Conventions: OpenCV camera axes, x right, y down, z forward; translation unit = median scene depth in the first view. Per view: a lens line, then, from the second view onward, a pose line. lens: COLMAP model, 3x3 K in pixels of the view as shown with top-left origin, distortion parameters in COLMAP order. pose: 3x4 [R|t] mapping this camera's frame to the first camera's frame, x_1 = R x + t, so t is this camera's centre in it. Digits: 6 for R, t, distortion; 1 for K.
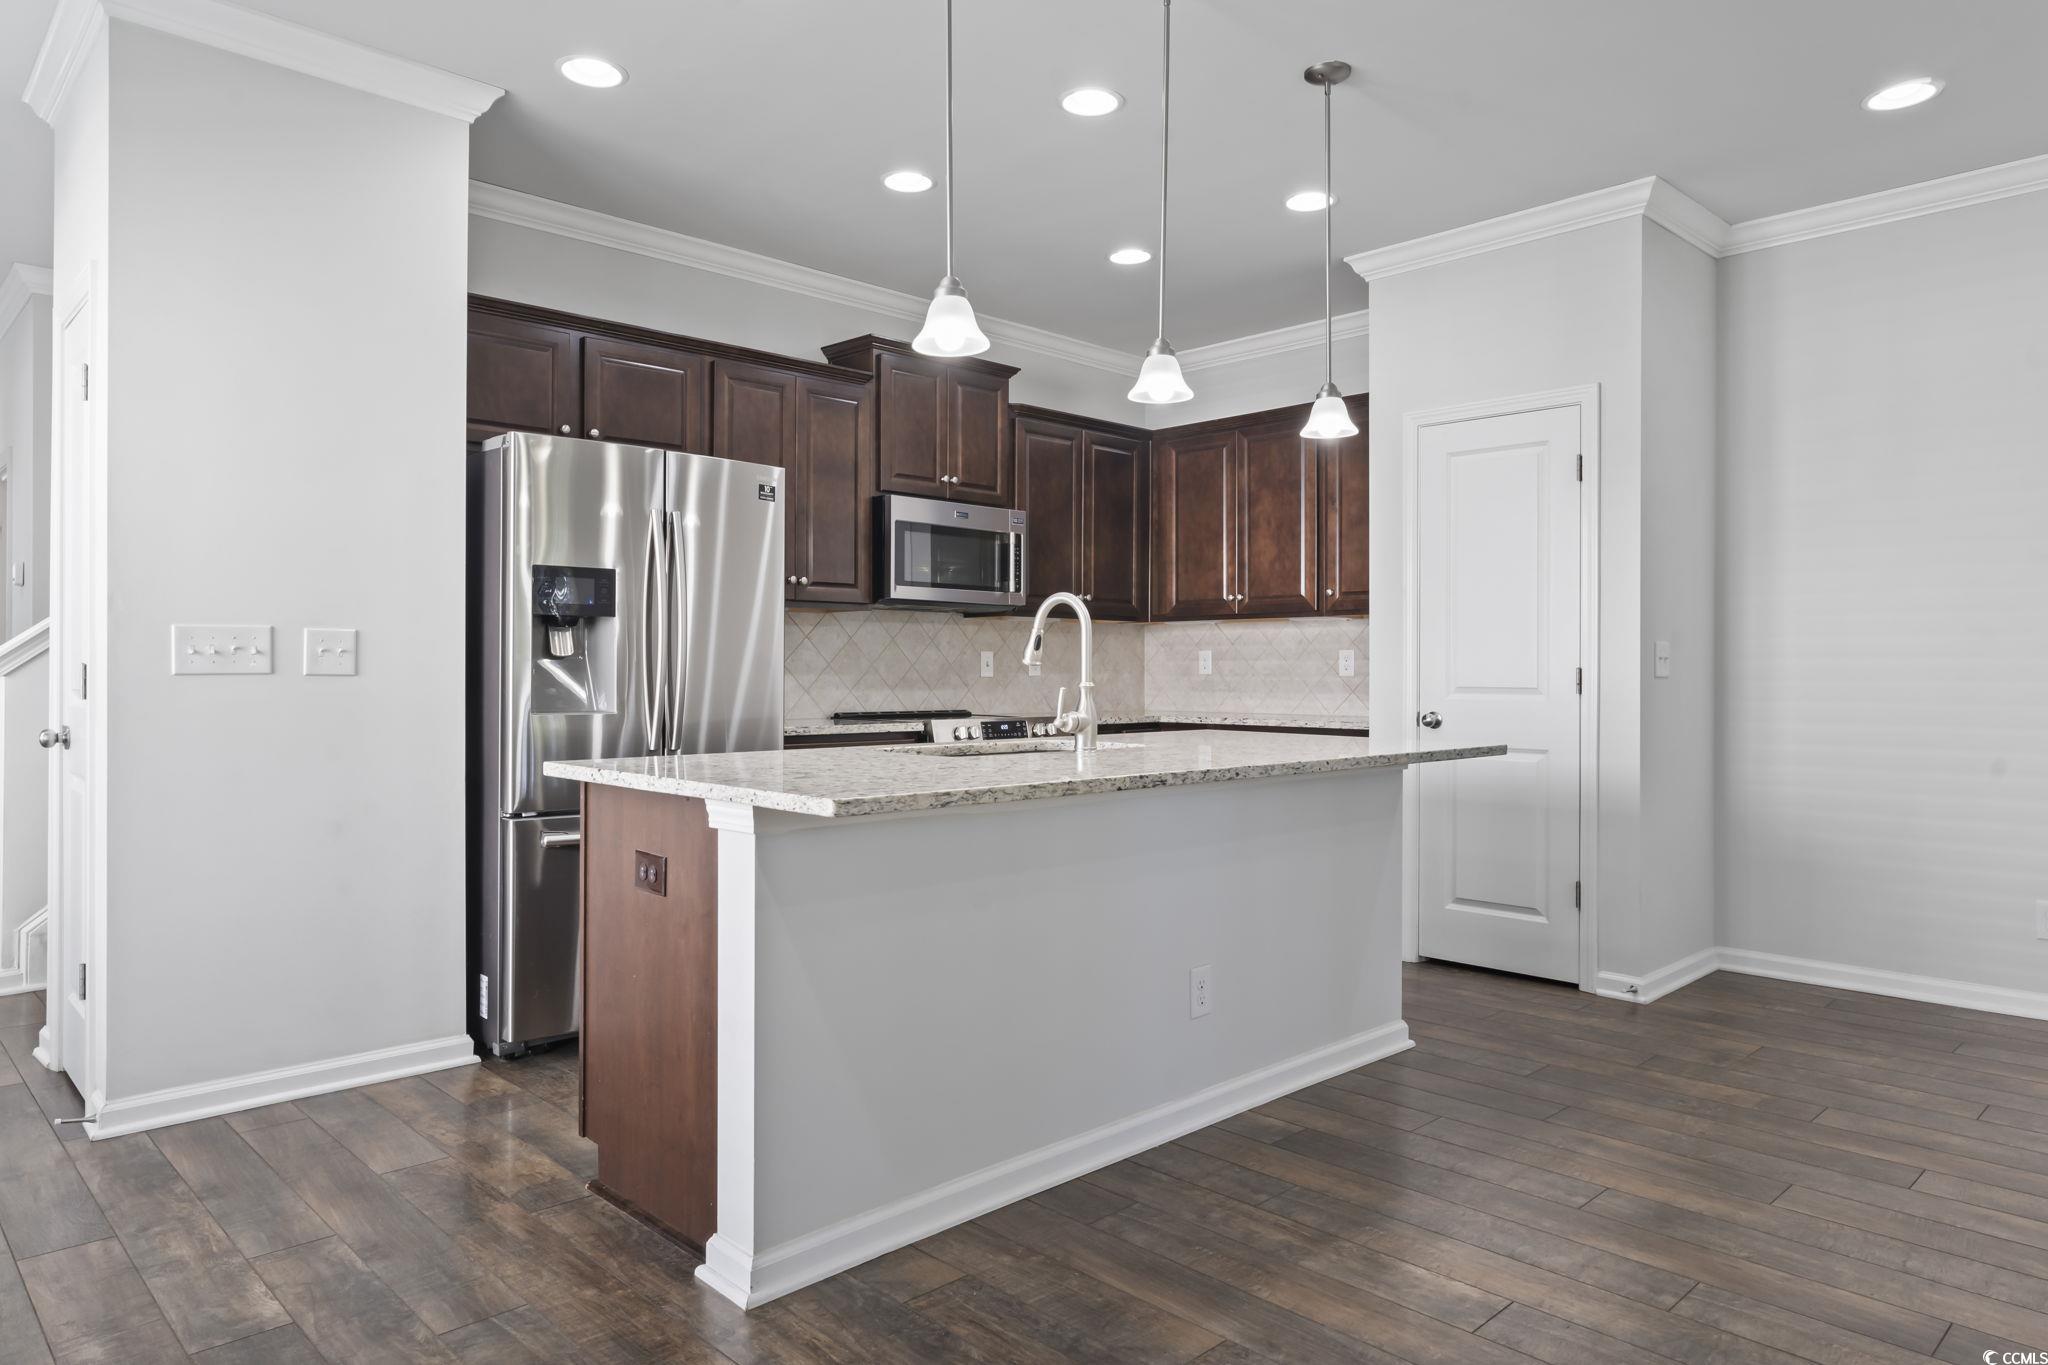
lens RADIAL K [[1315.1, 0, 1021.6], [0, 1315.1, 662.2], [0, 0, 1]] dist [-0.001476, -0.000523]
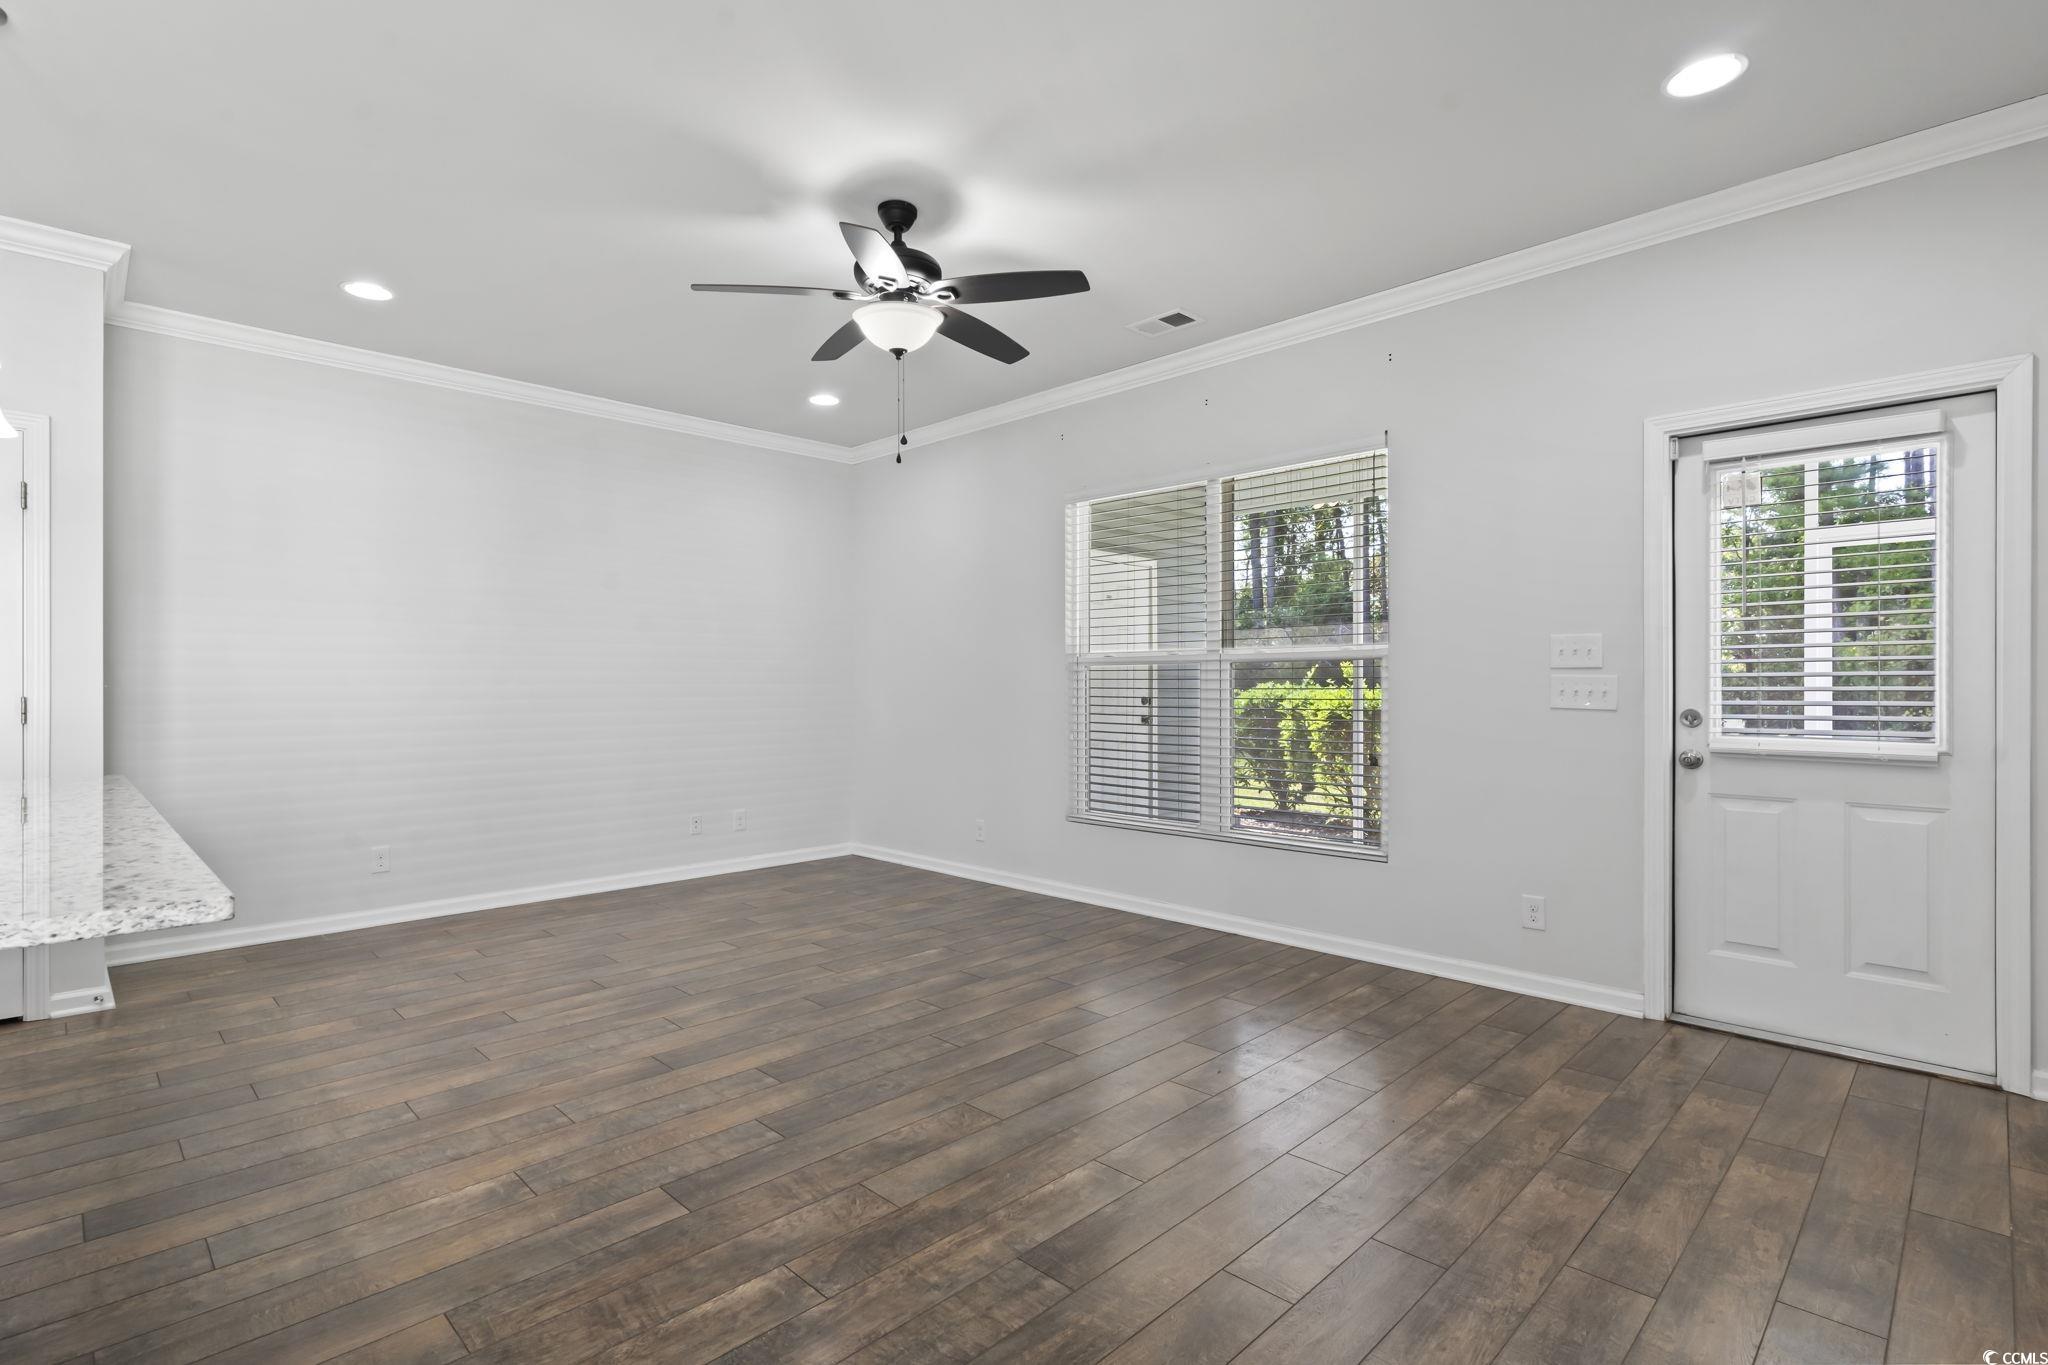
lens RADIAL K [[975.2, 0, 1035.8], [0, 975.2, 685.8], [0, 0, 1]] dist [0.001274, -0.002621]
pose [[-0.035532, -0.004564, 0.999358, -0.279229], [-0.001758, 0.999988, 0.004504, -0.007764], [-0.999367, -0.001597, -0.035540, 0.216957]]
